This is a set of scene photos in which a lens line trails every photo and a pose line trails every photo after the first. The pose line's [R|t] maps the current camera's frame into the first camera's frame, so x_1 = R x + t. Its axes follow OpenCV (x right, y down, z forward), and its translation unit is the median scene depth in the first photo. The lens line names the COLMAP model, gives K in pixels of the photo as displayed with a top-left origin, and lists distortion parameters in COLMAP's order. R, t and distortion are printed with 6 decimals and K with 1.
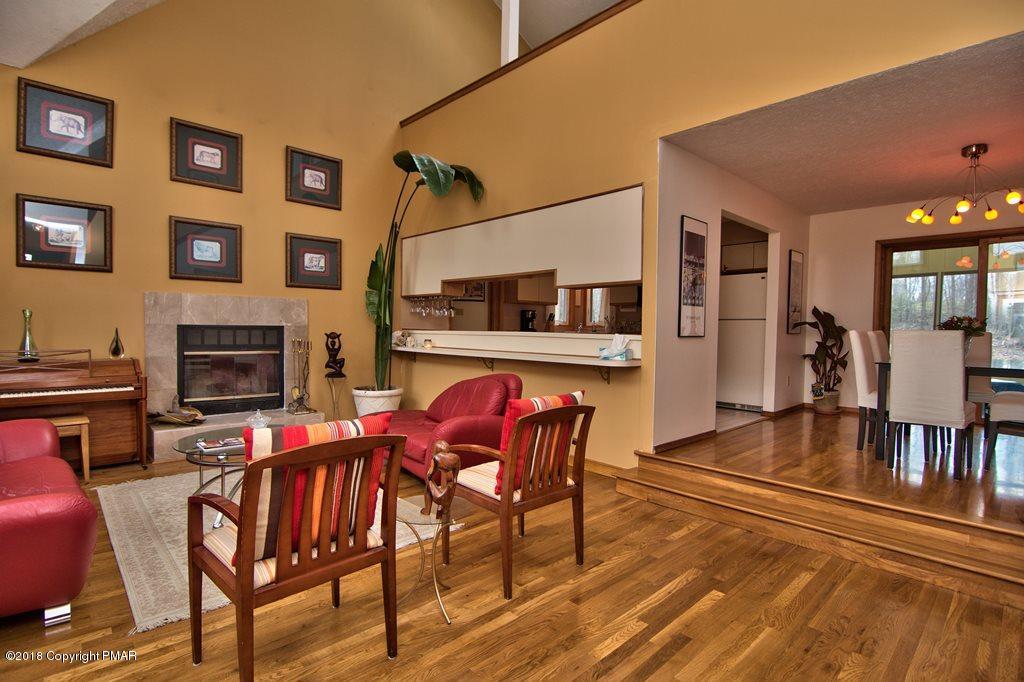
lens RADIAL K [[496.2, 0, 508.5], [0, 496.2, 345.8], [0, 0, 1]] dist [0.001765, -0.015505]
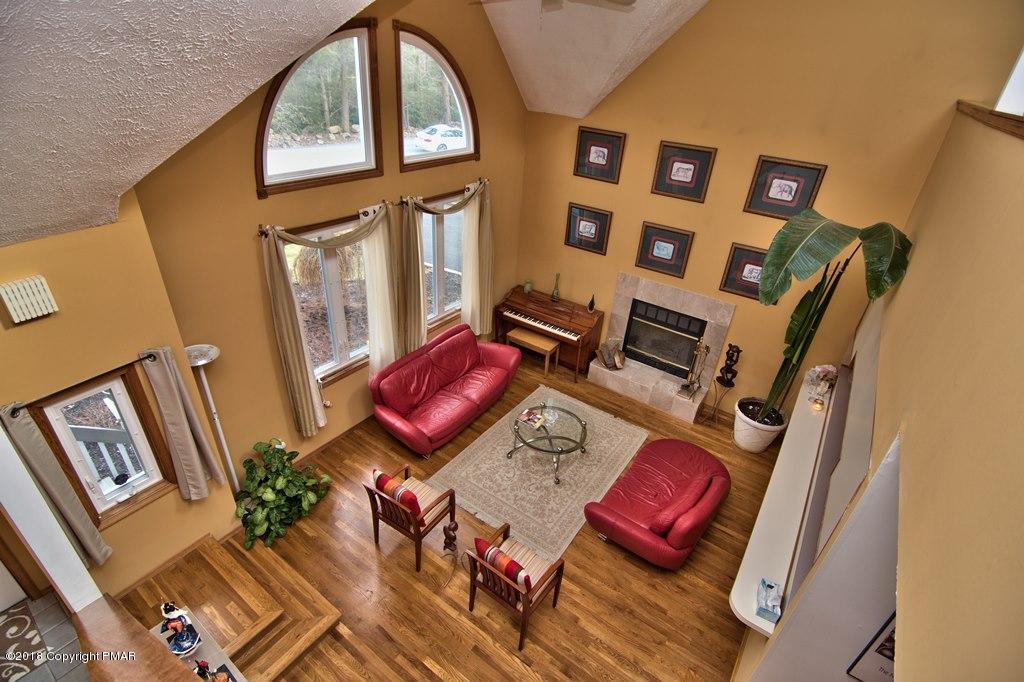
lens RADIAL K [[496.2, 0, 508.5], [0, 496.2, 345.8], [0, 0, 1]] dist [0.001765, -0.015505]
pose [[0.198476, 0.500340, -0.842774, 0.464993], [-0.088250, 0.865510, 0.493056, -0.538192], [0.976125, -0.023485, 0.215938, 0.327575]]
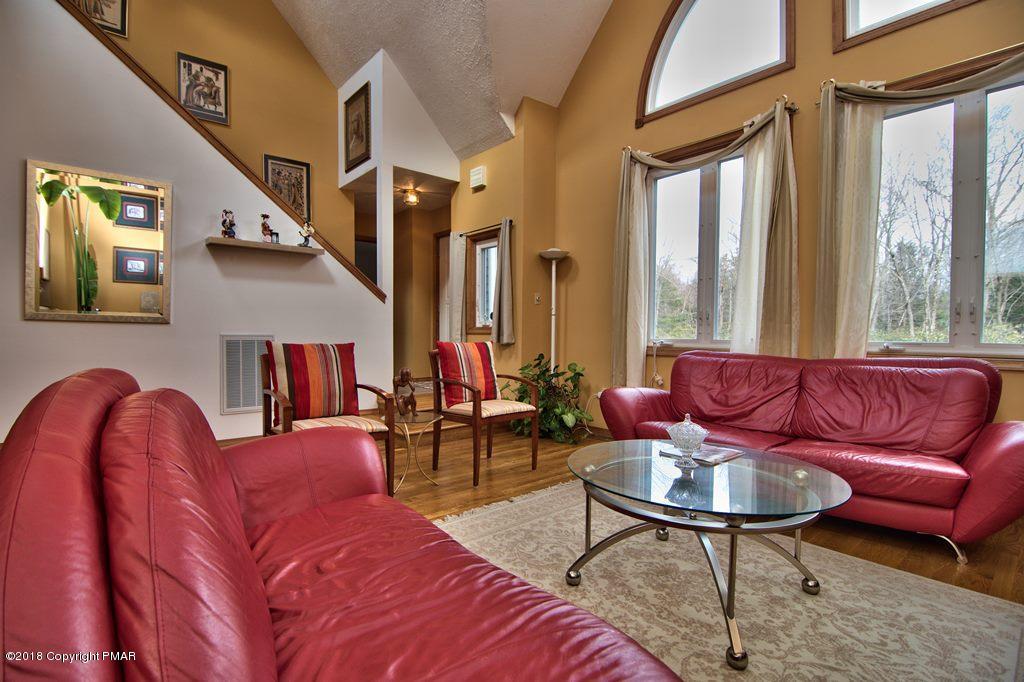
lens RADIAL K [[480.7, 0, 532.1], [0, 480.7, 348.4], [0, 0, 1]] dist [0.000174, -0.000238]
pose [[-0.999852, -0.016552, -0.004701, -0.206940], [-0.016803, 0.998084, 0.059548, 0.016320], [0.003707, 0.059618, -0.998214, 0.974228]]
